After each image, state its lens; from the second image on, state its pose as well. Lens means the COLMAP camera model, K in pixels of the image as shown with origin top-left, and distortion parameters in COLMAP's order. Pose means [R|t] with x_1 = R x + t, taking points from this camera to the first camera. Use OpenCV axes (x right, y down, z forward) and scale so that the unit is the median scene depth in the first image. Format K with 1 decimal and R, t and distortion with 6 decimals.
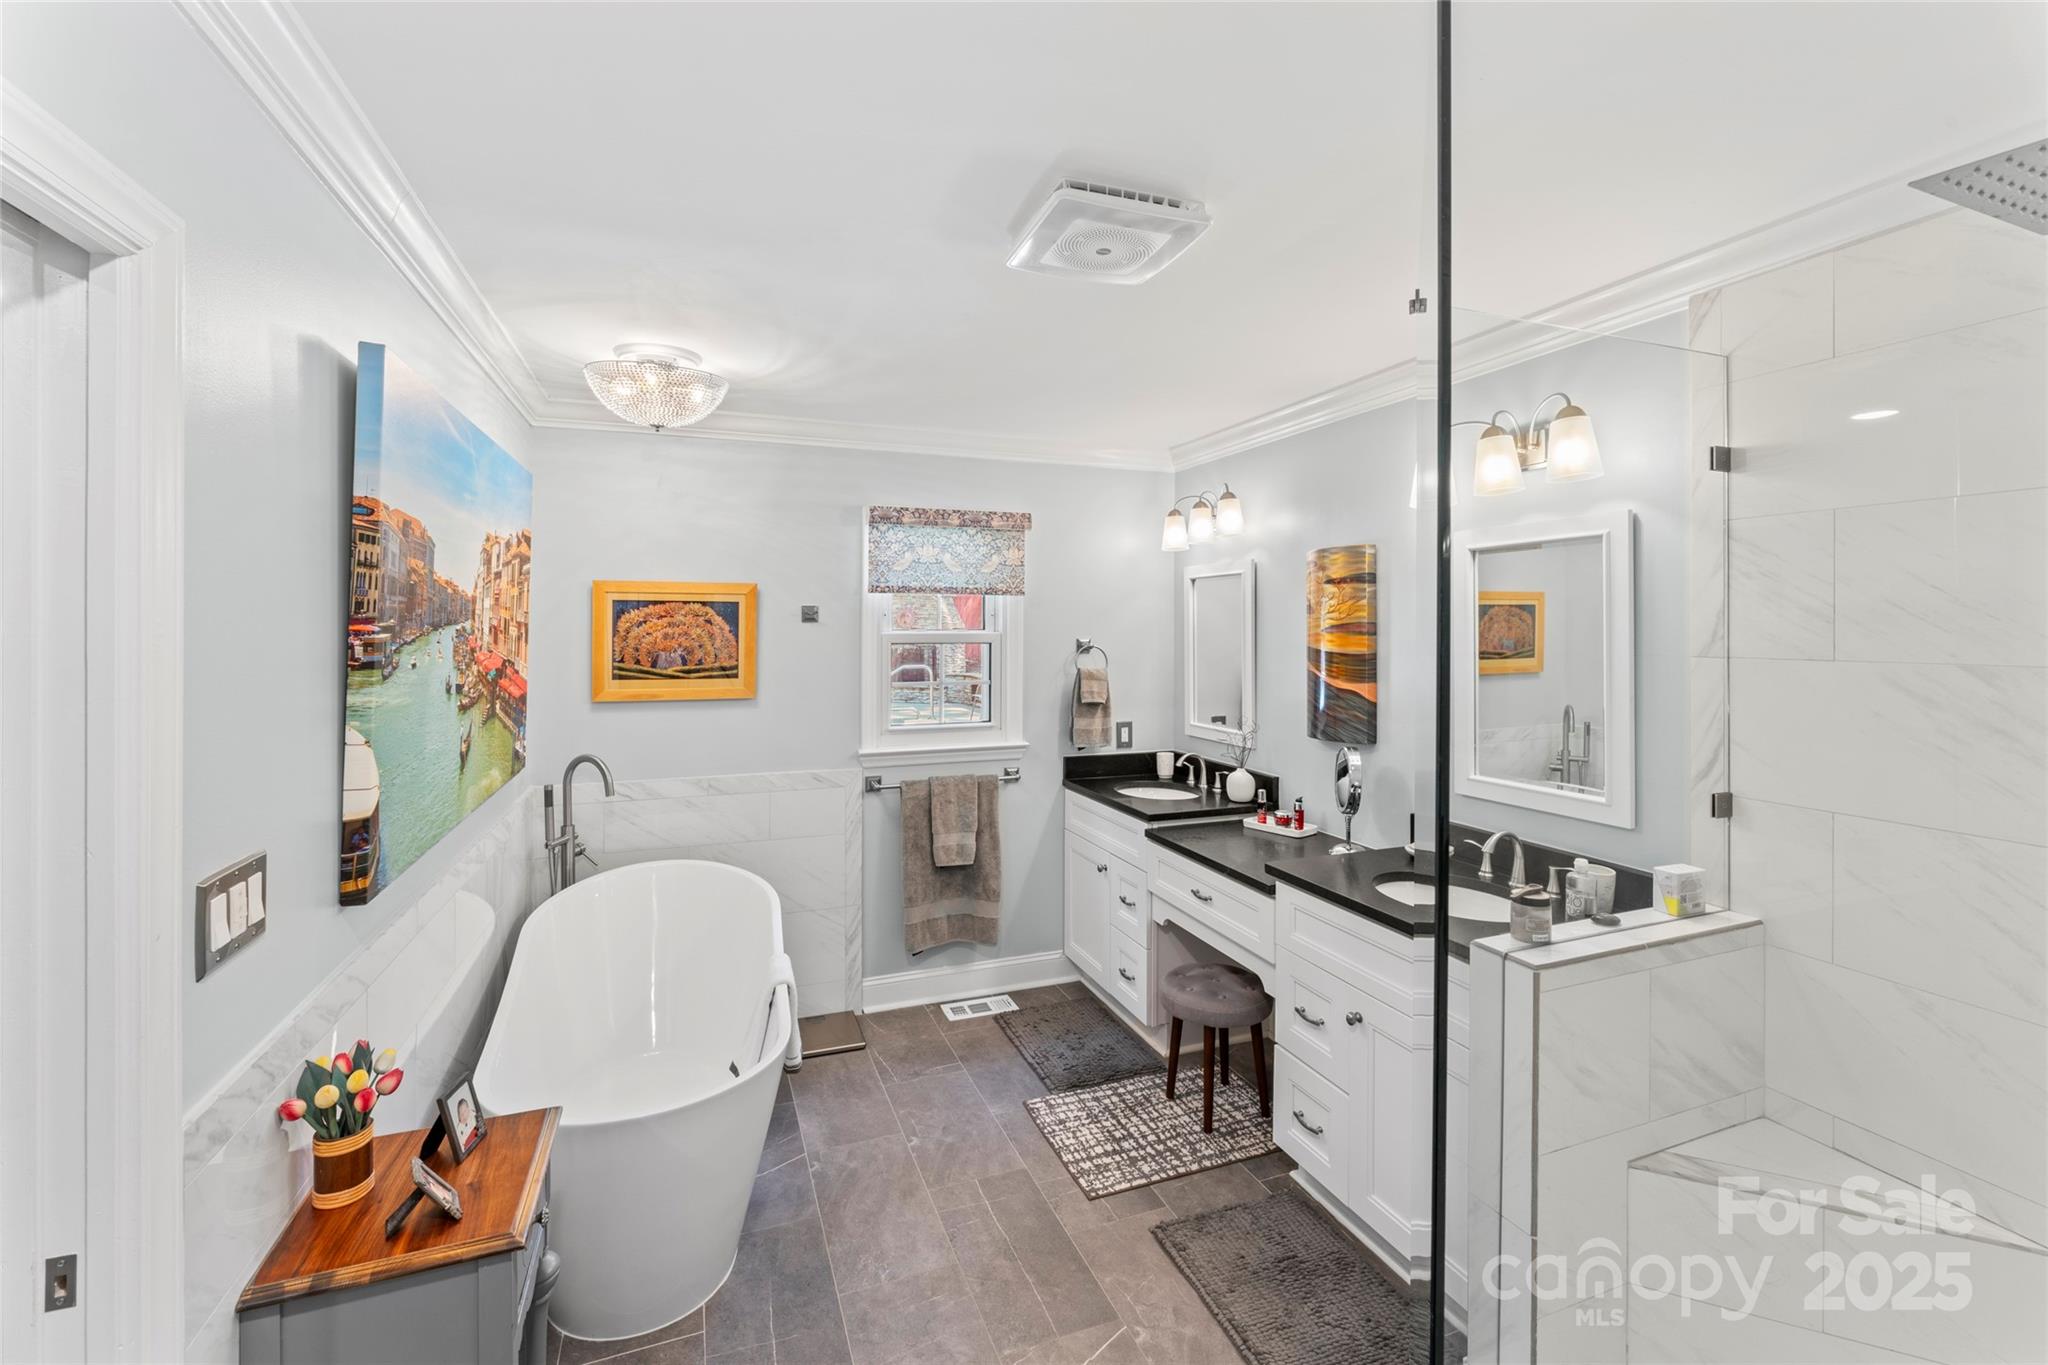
lens RADIAL K [[869.5, 0, 1042.2], [0, 869.5, 623.3], [0, 0, 1]] dist [-0.008973, 0.000490]
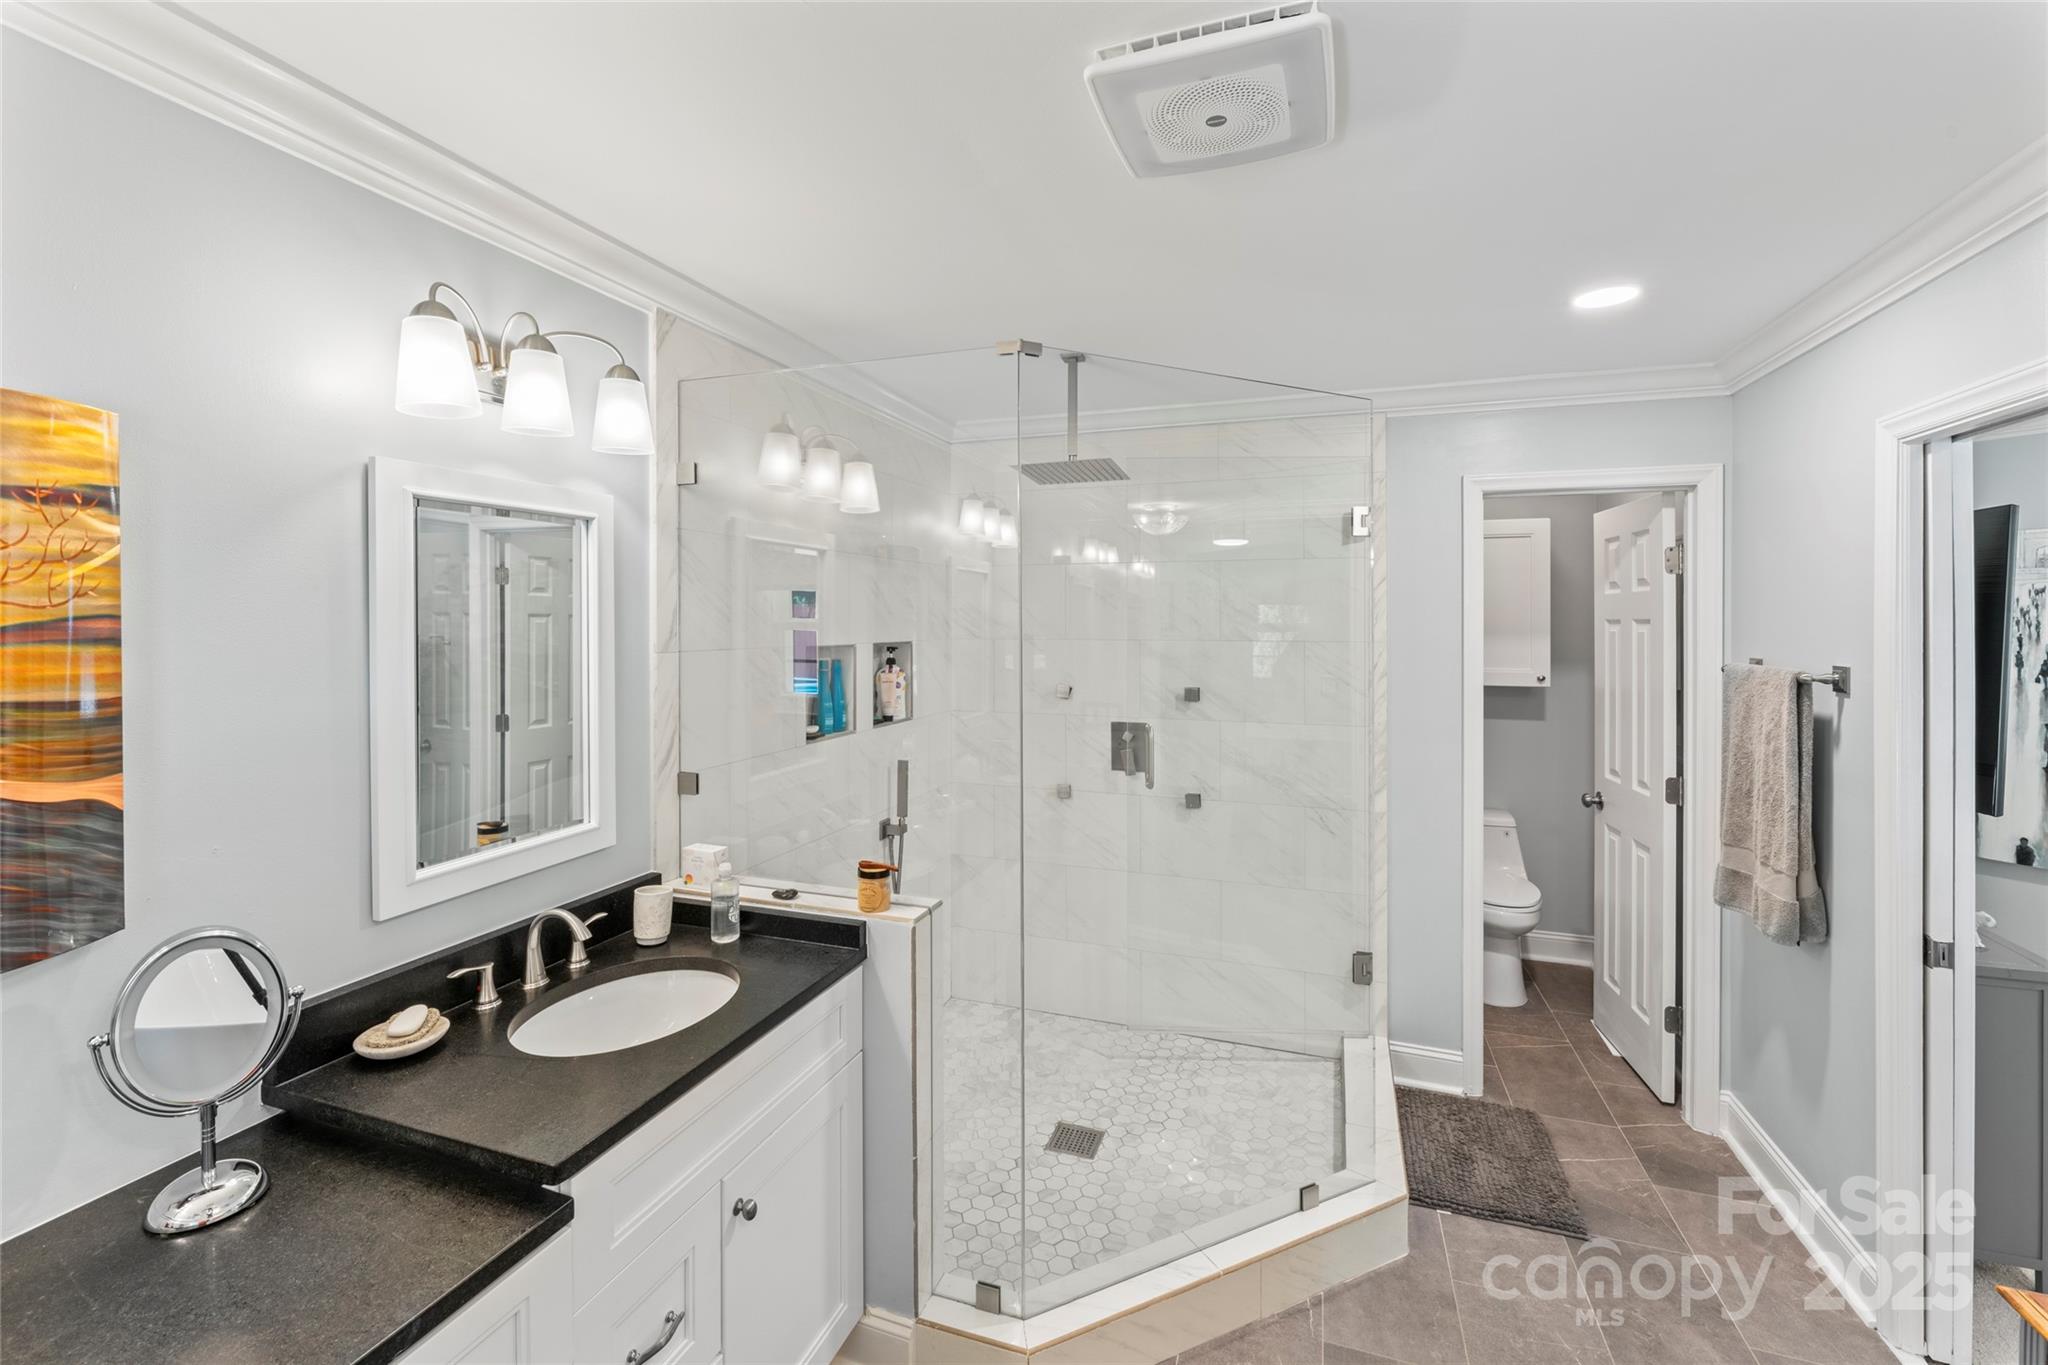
lens RADIAL K [[869.5, 0, 1026.6], [0, 869.5, 622.7], [0, 0, 1]] dist [-0.008973, 0.000490]
pose [[-0.757702, 0.007622, 0.652557, -0.231847], [0.005911, 0.999971, -0.004817, 0.008942], [-0.652574, 0.000207, -0.757725, 1.311529]]
